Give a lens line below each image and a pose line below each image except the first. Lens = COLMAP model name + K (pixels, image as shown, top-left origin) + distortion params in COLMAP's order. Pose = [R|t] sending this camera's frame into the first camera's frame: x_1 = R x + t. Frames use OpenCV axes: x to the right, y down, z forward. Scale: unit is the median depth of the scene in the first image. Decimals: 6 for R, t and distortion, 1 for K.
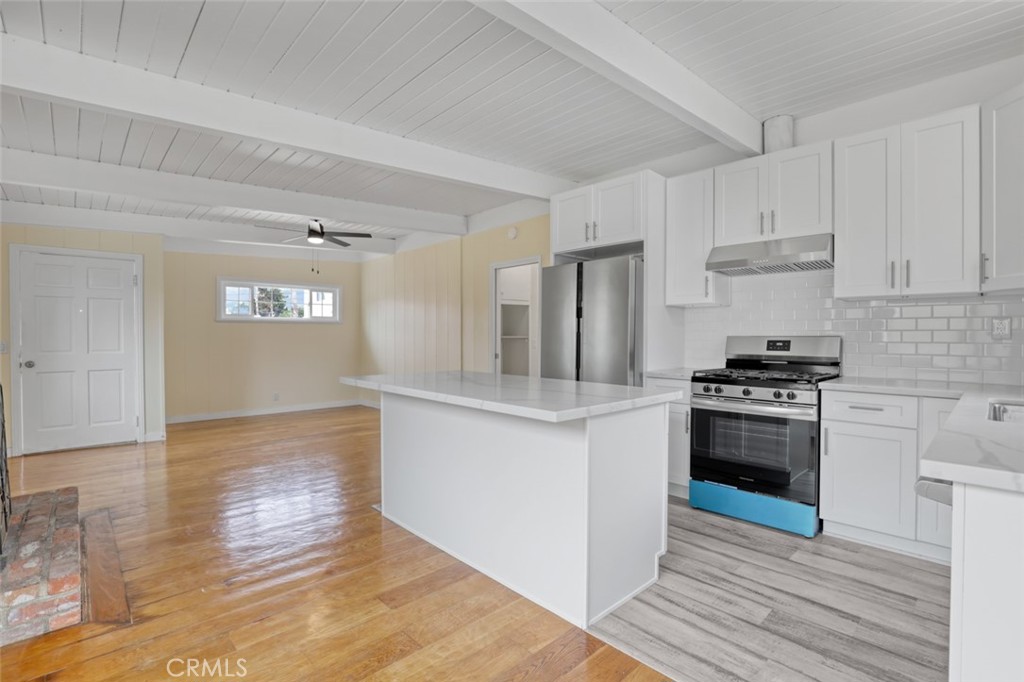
lens RADIAL K [[464.4, 0, 527.3], [0, 464.4, 336.6], [0, 0, 1]] dist [-0.024971, 0.000845]
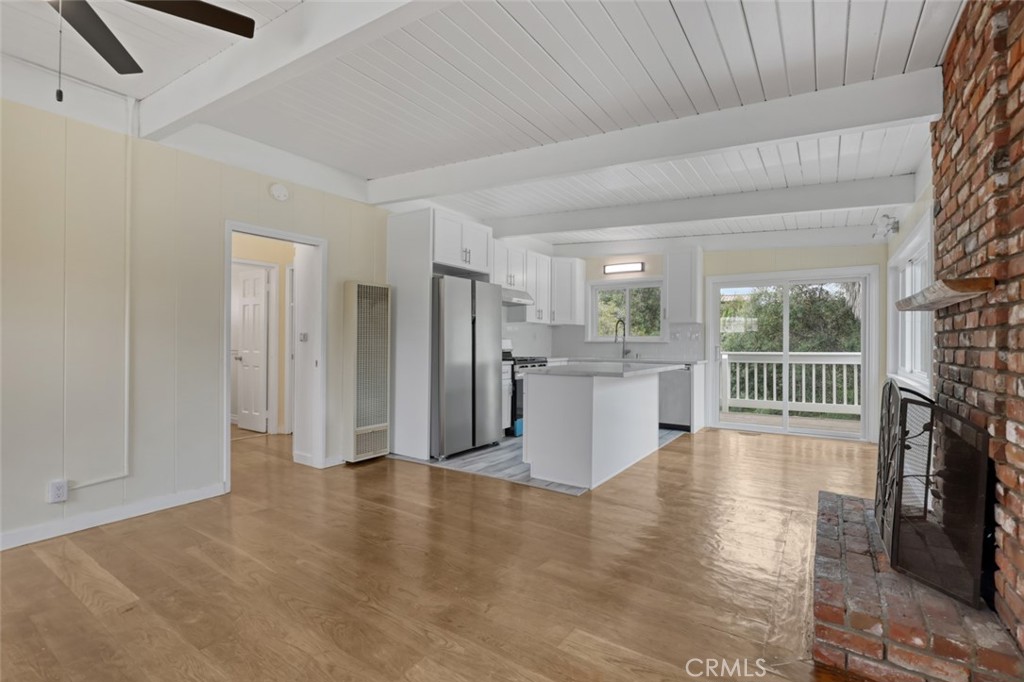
lens RADIAL K [[463.8, 0, 509.1], [0, 463.8, 336.5], [0, 0, 1]] dist [0.000946, 0.000295]
pose [[-0.189989, 0.006931, 0.981762, -1.499823], [-0.002603, 0.999968, -0.007563, 0.002081], [-0.981783, -0.003992, -0.189965, 1.509341]]
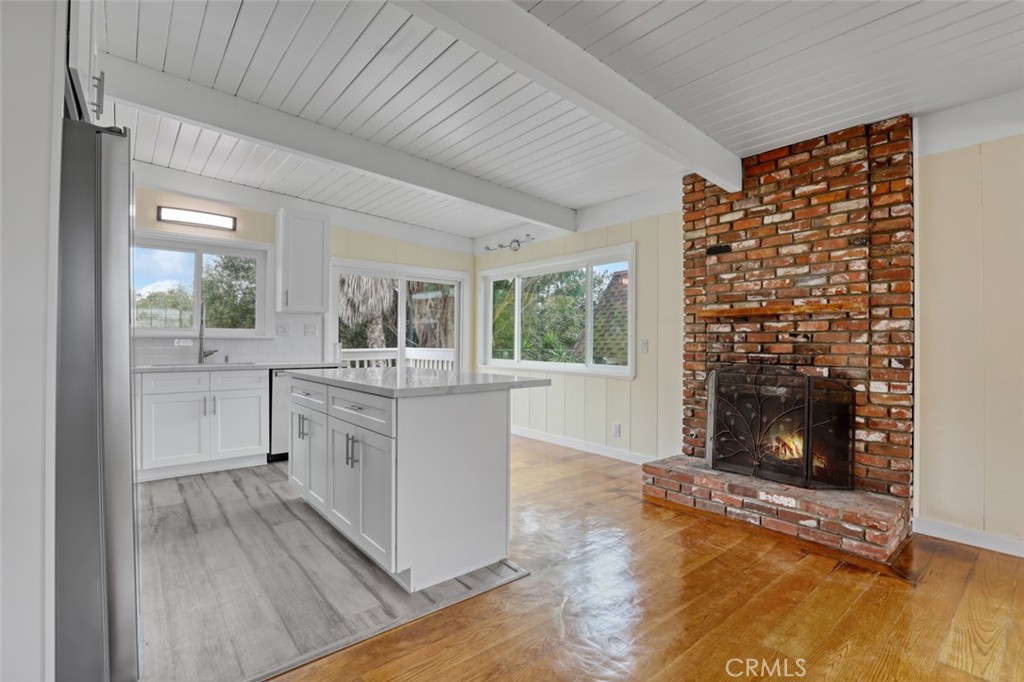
lens RADIAL K [[474.2, 0, 528.4], [0, 474.2, 338.9], [0, 0, 1]] dist [-0.034085, 0.000205]
pose [[-0.997554, -0.007838, 0.069455, -0.423261], [-0.008101, 0.999961, -0.003502, 0.011393], [-0.069425, -0.004056, -0.997579, 1.890052]]
